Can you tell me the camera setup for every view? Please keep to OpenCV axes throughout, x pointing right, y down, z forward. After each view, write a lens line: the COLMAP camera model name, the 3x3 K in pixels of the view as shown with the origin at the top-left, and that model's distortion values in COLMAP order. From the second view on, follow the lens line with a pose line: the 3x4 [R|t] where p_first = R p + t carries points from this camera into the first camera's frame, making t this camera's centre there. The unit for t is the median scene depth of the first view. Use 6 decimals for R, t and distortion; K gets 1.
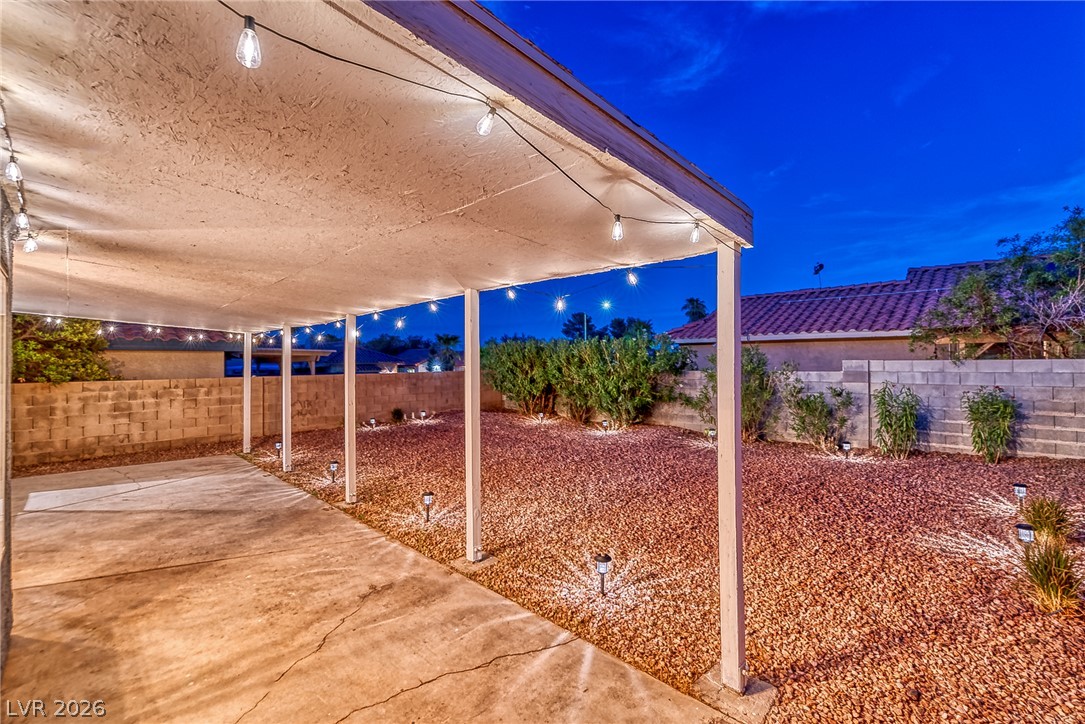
lens RADIAL K [[466.0, 0, 539.7], [0, 466.0, 361.4], [0, 0, 1]] dist [0.002561, 0.000164]
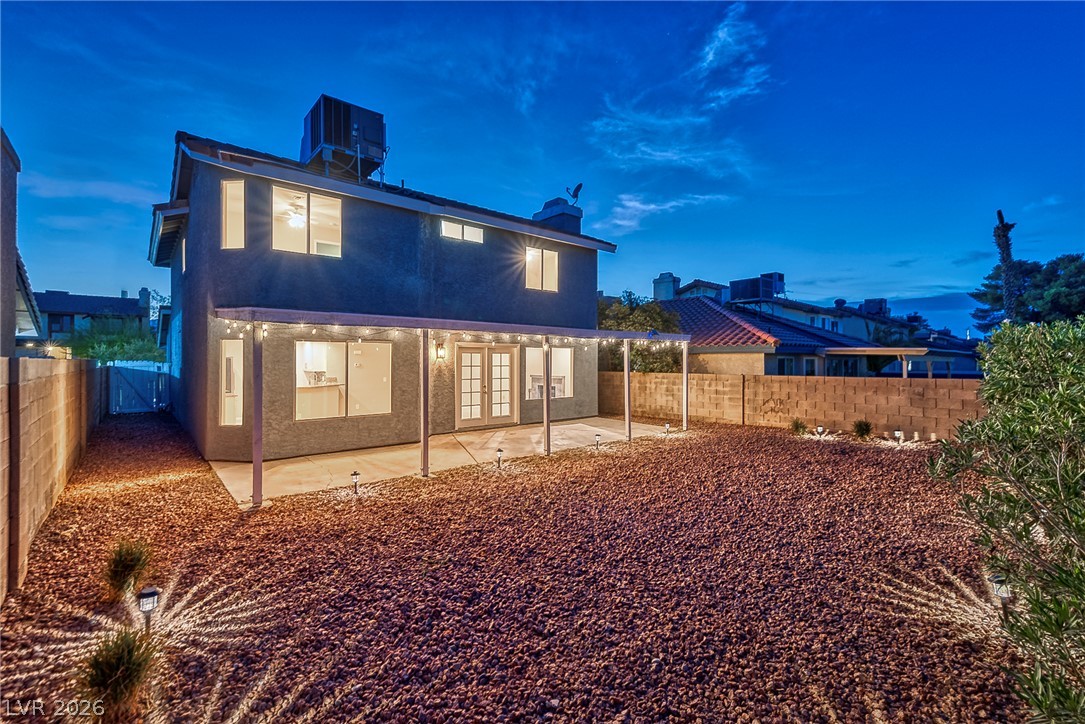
lens RADIAL K [[466.0, 0, 539.7], [0, 466.0, 361.4], [0, 0, 1]] dist [0.002561, 0.000164]
pose [[-0.097531, 0.015973, -0.995104, 0.728836], [0.011540, 0.999822, 0.014918, -0.028302], [0.995166, -0.010028, -0.097697, 0.687617]]
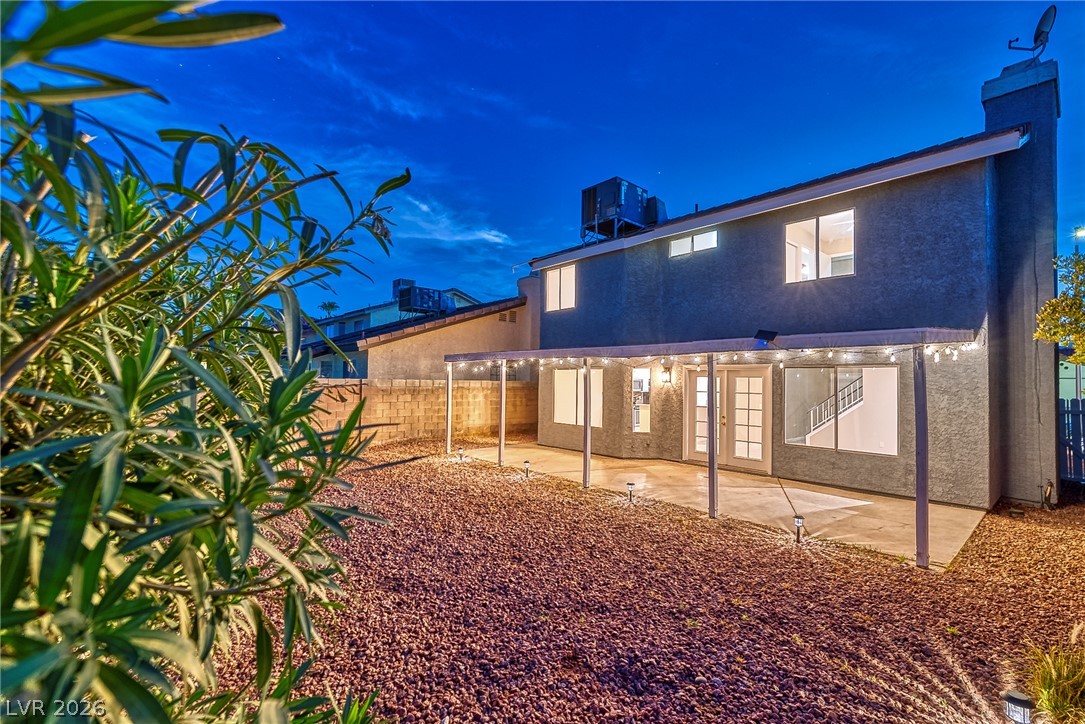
lens RADIAL K [[479.7, 0, 550.0], [0, 479.7, 371.0], [0, 0, 1]] dist [0.002720, 0.000525]
pose [[-0.997978, -0.001652, 0.063544, -0.226126], [-0.003584, 0.999535, -0.030296, -0.012283], [-0.063465, -0.030463, -0.997519, 1.541895]]
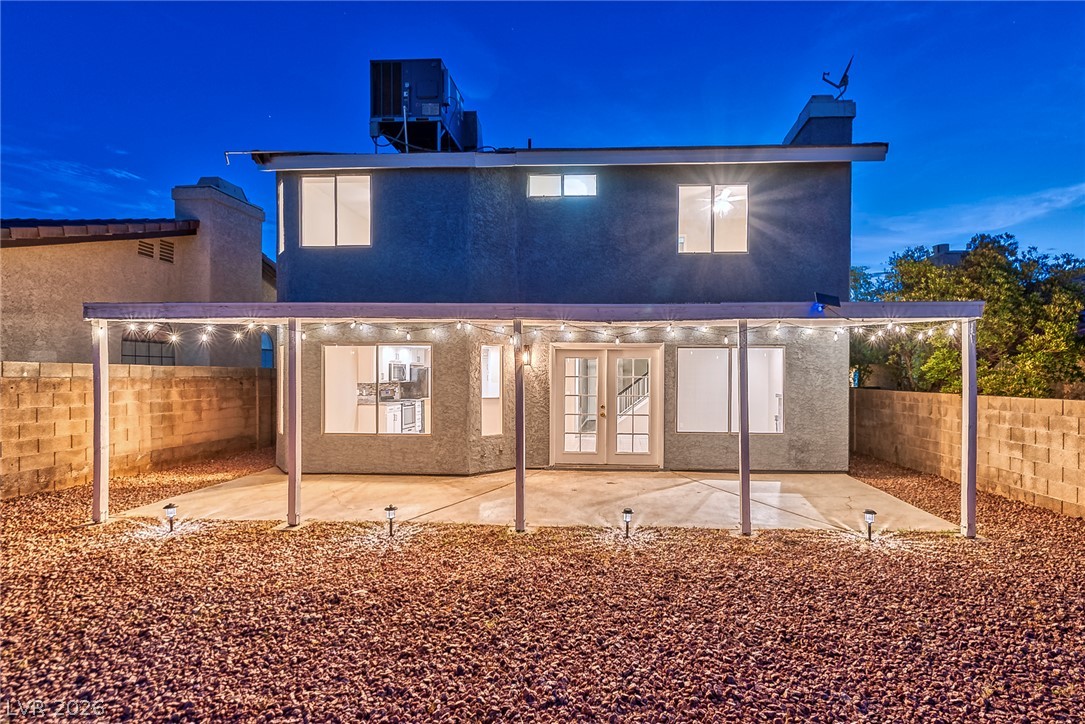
lens RADIAL K [[510.4, 0, 589.6], [0, 510.4, 379.1], [0, 0, 1]] dist [0.001527, -0.000202]
pose [[-0.747162, 0.012231, -0.664530, 0.105251], [0.011441, 0.999919, 0.005541, 0.000915], [0.664544, -0.003463, -0.747241, 1.113087]]
